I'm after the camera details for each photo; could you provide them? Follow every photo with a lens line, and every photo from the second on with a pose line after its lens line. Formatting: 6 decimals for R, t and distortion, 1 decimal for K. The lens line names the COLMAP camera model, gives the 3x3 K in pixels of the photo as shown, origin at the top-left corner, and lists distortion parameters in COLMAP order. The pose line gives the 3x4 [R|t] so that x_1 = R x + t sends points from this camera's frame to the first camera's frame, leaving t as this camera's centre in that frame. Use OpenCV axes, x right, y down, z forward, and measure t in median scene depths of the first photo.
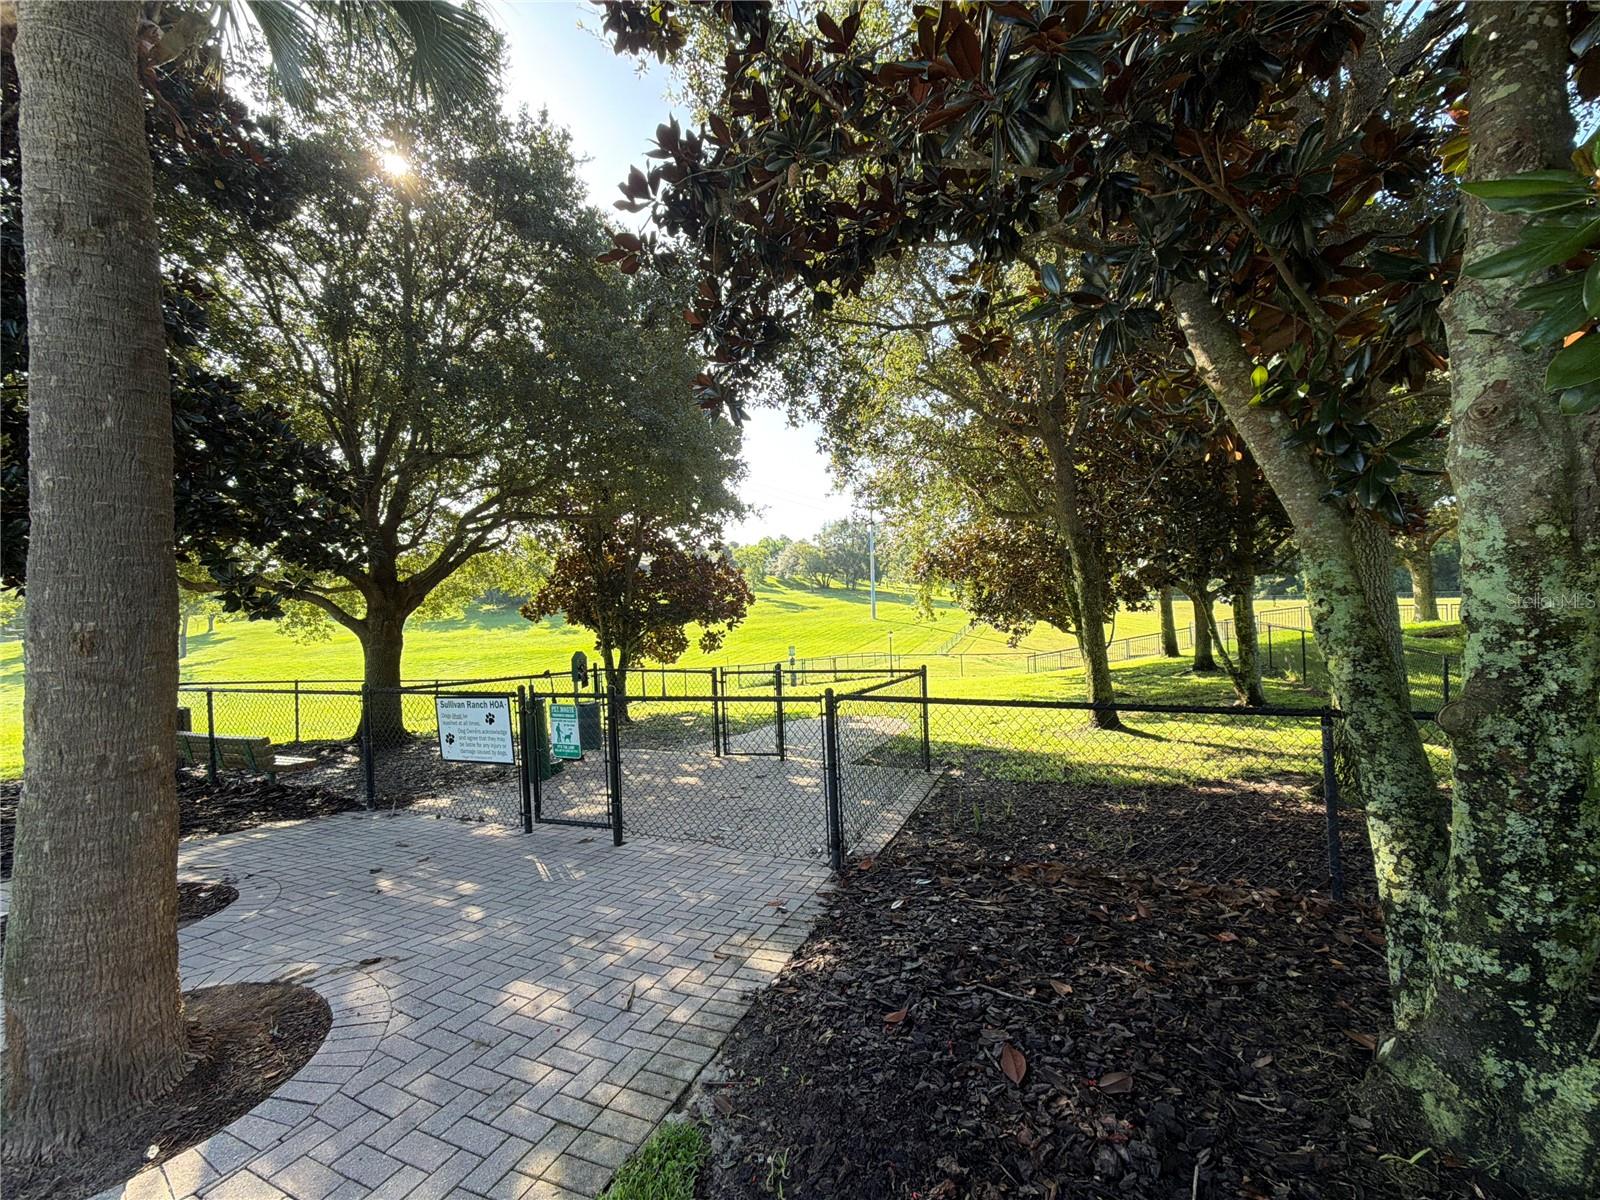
lens RADIAL K [[631.2, 0, 800.6], [0, 631.2, 599.2], [0, 0, 1]] dist [0.001876, -0.000652]
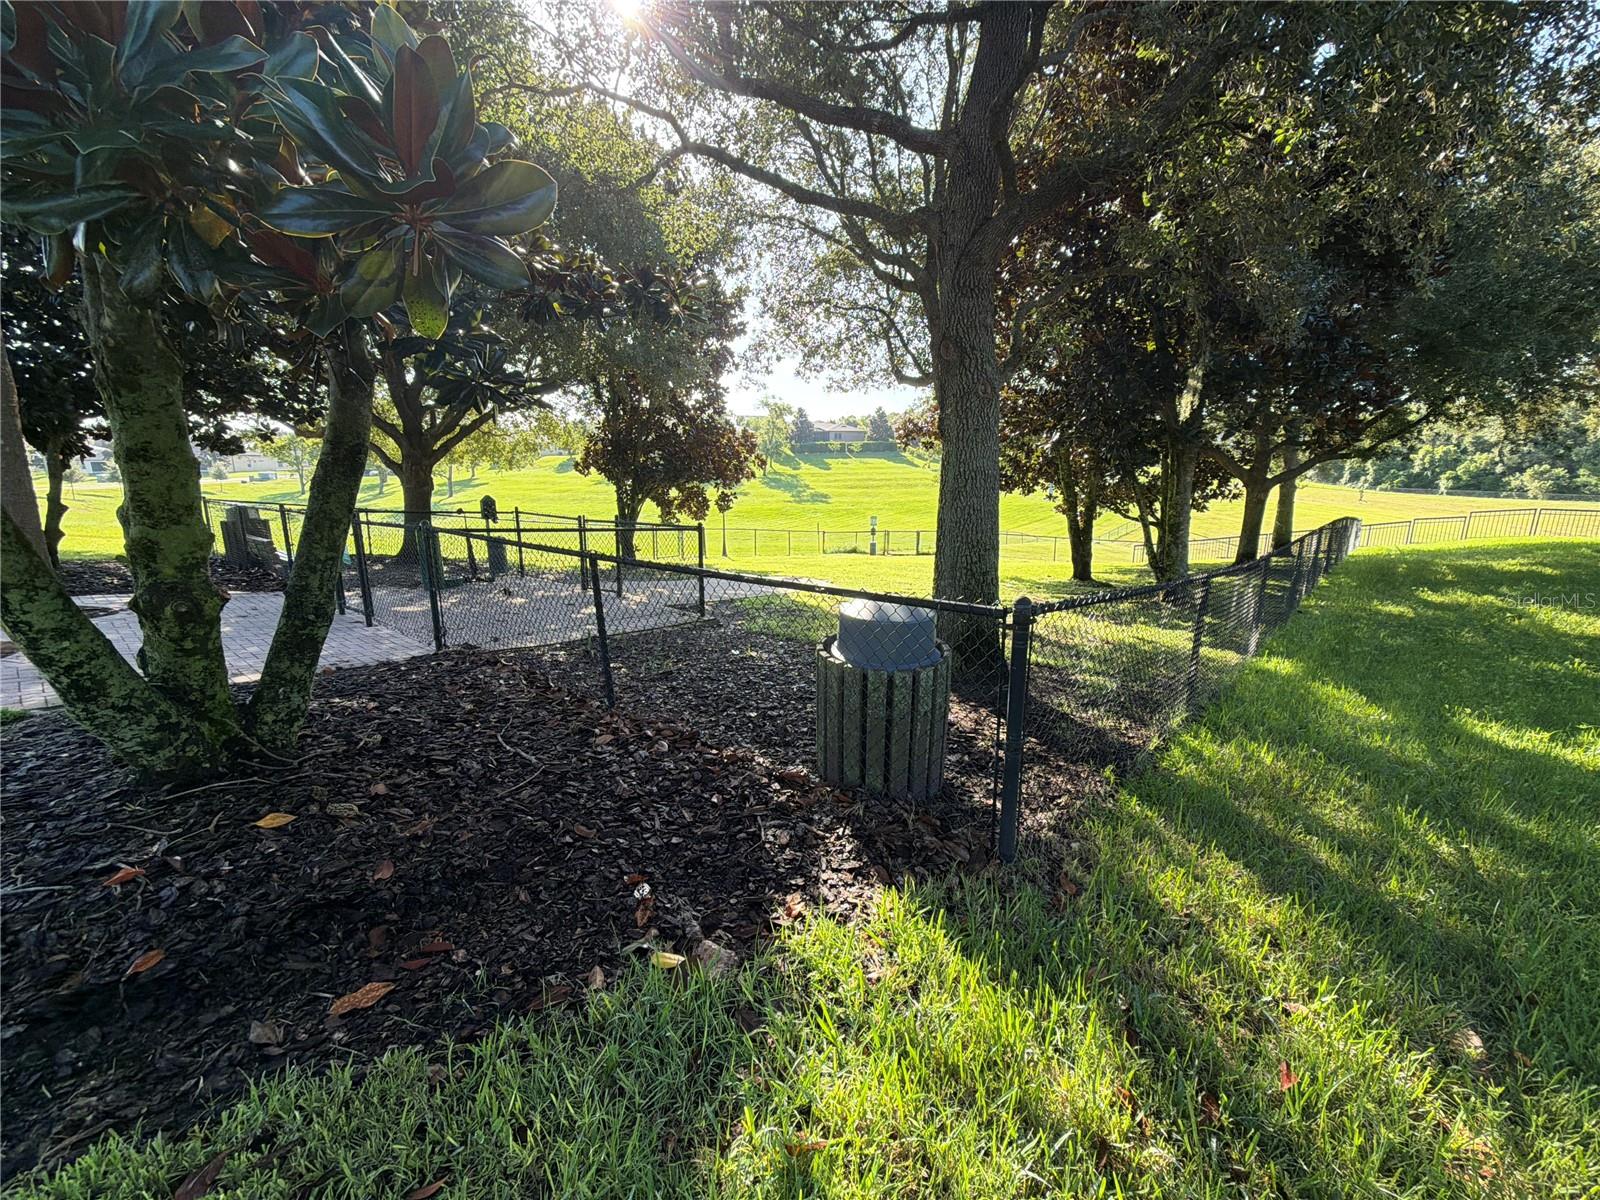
lens RADIAL K [[631.2, 0, 803.8], [0, 631.2, 598.8], [0, 0, 1]] dist [0.001876, -0.000652]
pose [[0.953919, 0.103146, -0.281781, 0.311826], [-0.044606, 0.977374, 0.206764, -0.001150], [0.296732, -0.184667, 0.936936, -0.006958]]
